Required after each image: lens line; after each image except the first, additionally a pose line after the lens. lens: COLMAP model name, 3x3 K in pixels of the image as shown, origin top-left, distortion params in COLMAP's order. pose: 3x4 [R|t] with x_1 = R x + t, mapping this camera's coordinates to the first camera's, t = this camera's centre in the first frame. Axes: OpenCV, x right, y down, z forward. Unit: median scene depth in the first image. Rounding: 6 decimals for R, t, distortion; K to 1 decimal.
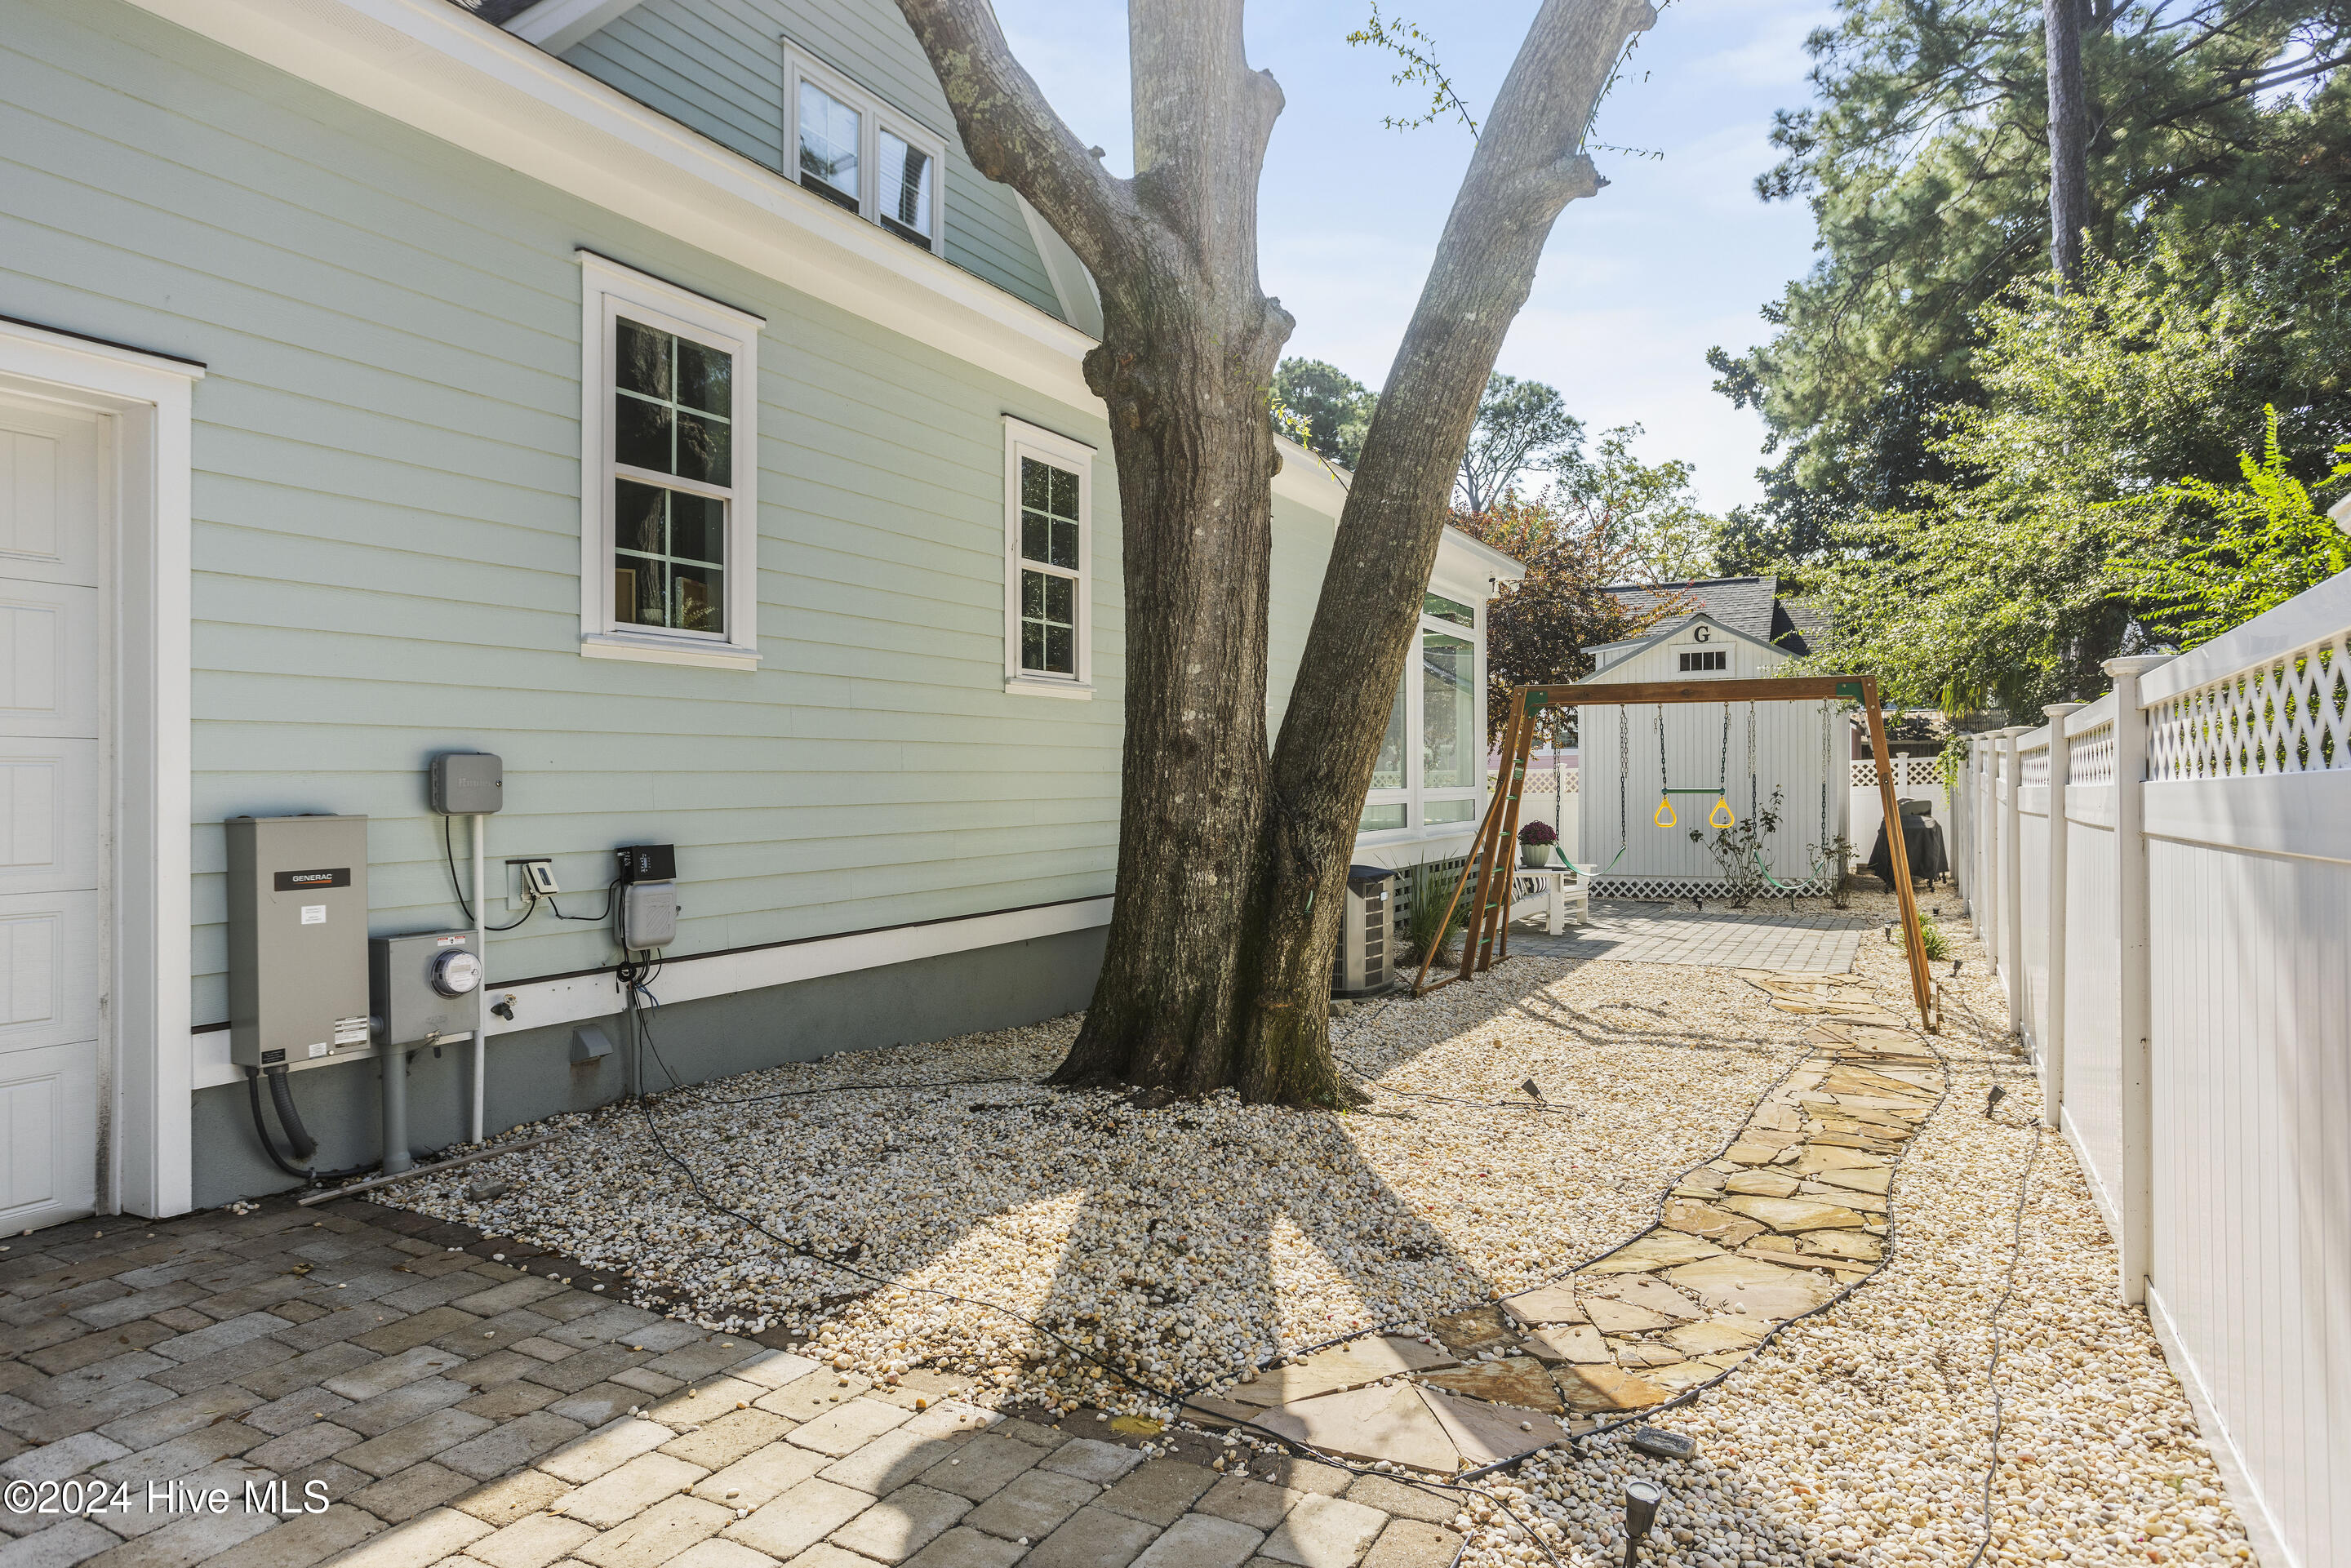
lens RADIAL K [[1371.7, 0, 1167.3], [0, 1371.7, 747.3], [0, 0, 1]] dist [-0.005324, -0.001269]
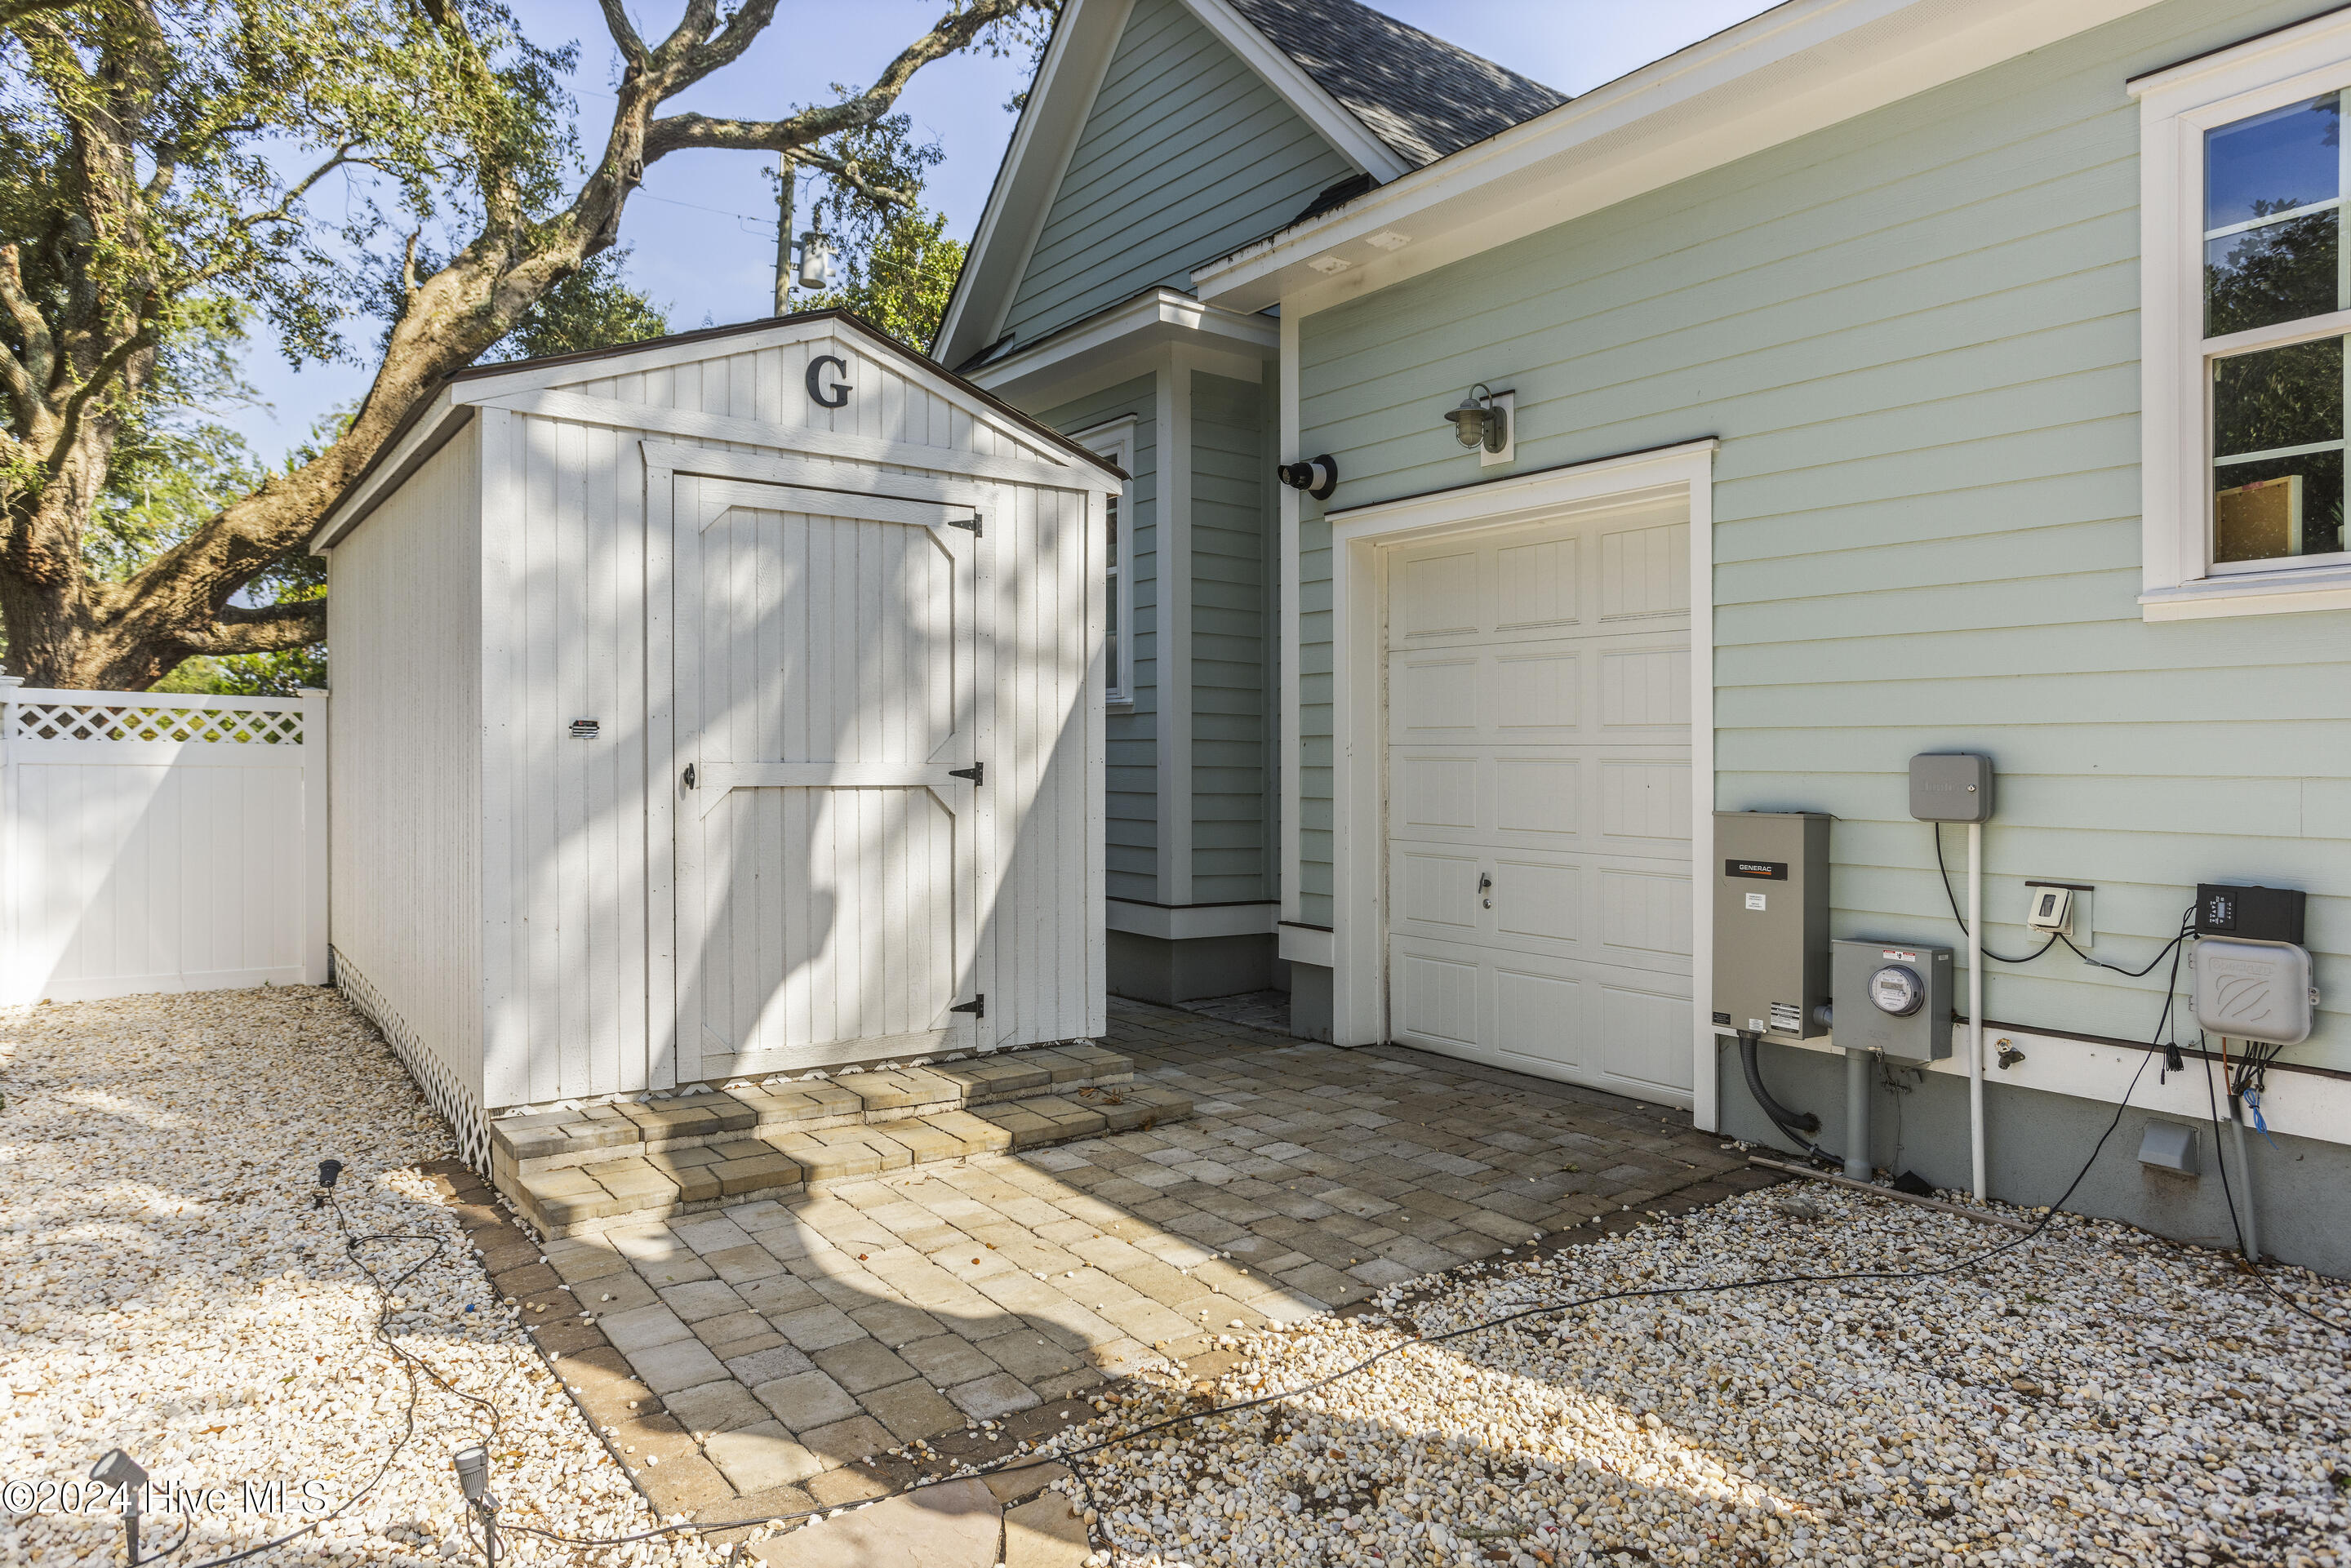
lens RADIAL K [[1371.7, 0, 1167.3], [0, 1371.7, 747.3], [0, 0, 1]] dist [-0.005324, -0.001269]
pose [[-0.394712, -0.010021, -0.918750, 0.704216], [0.011113, 0.999815, -0.015679, 0.011861], [0.918738, -0.016399, -0.394528, 1.218212]]
